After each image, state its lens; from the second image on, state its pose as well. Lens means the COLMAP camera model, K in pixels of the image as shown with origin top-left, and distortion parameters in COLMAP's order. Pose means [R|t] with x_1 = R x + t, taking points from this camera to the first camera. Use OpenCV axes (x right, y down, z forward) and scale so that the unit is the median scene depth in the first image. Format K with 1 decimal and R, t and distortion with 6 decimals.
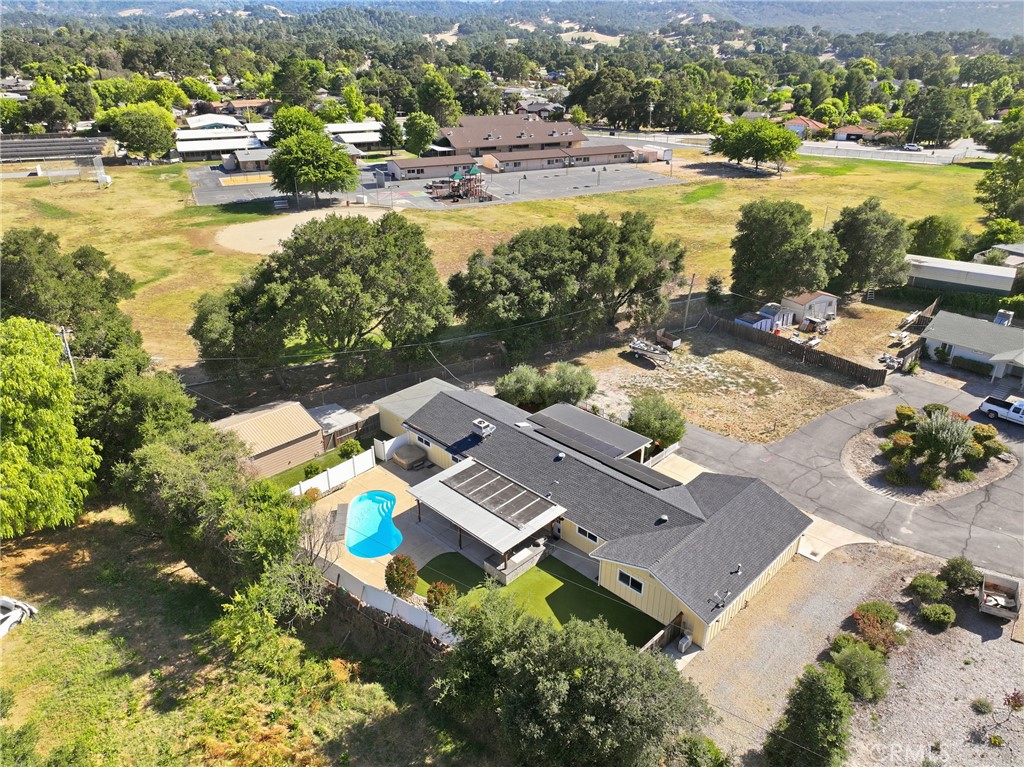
lens RADIAL K [[719.3, 0, 517.2], [0, 719.3, 379.3], [0, 0, 1]] dist [-0.005699, 0.025128]
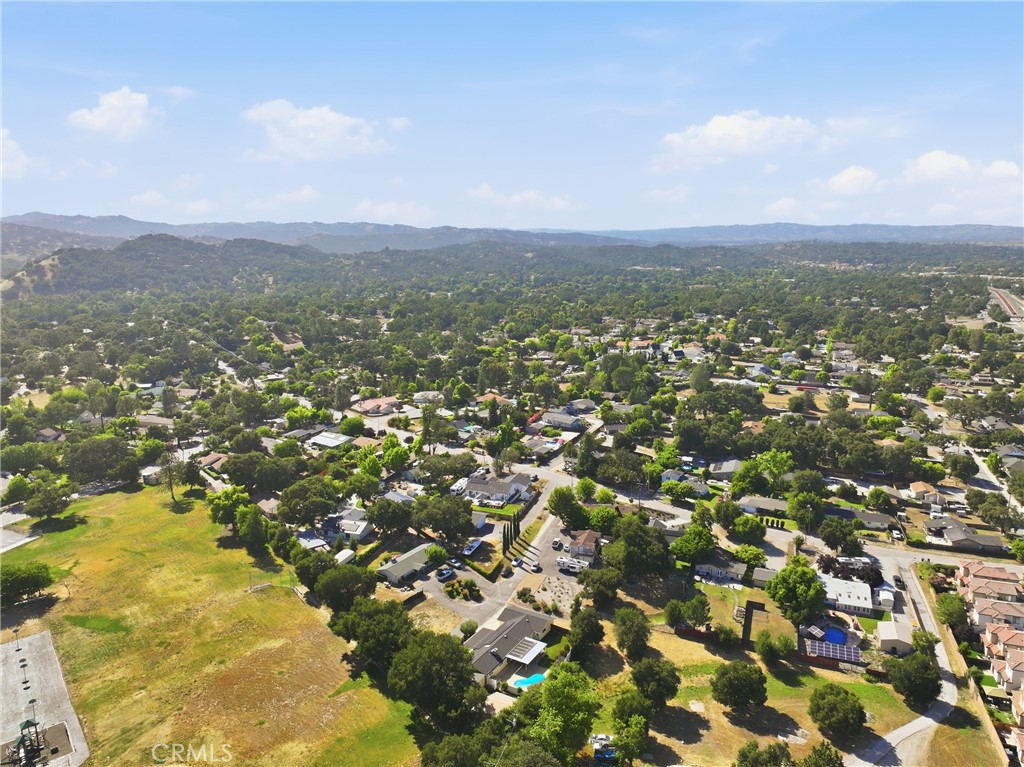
lens RADIAL K [[719.3, 0, 517.2], [0, 719.3, 379.3], [0, 0, 1]] dist [-0.005699, 0.025128]
pose [[-0.236613, -0.191729, 0.952499, -2.296966], [0.430215, 0.858321, 0.279643, -1.447069], [-0.871165, 0.475947, -0.120605, 0.613517]]
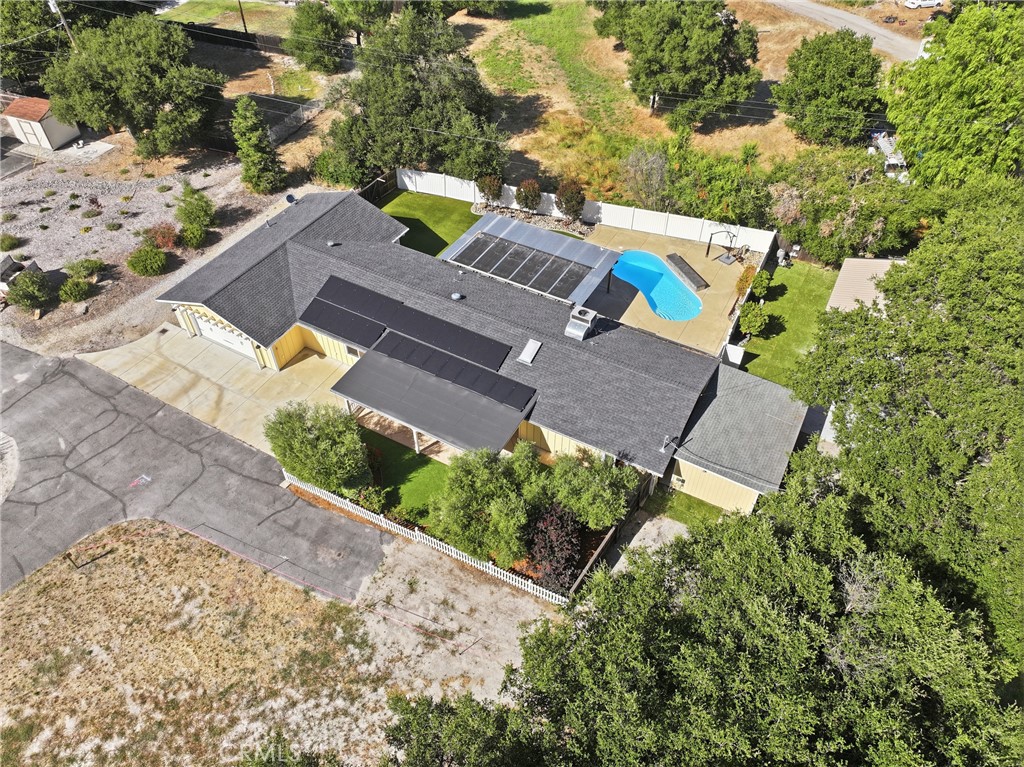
lens RADIAL K [[719.3, 0, 517.2], [0, 719.3, 379.3], [0, 0, 1]] dist [-0.005699, 0.025128]
pose [[-0.964053, 0.184678, -0.191038, 0.125144], [-0.121712, 0.332182, 0.935329, -0.451266], [0.236194, 0.924959, -0.297764, 1.032116]]
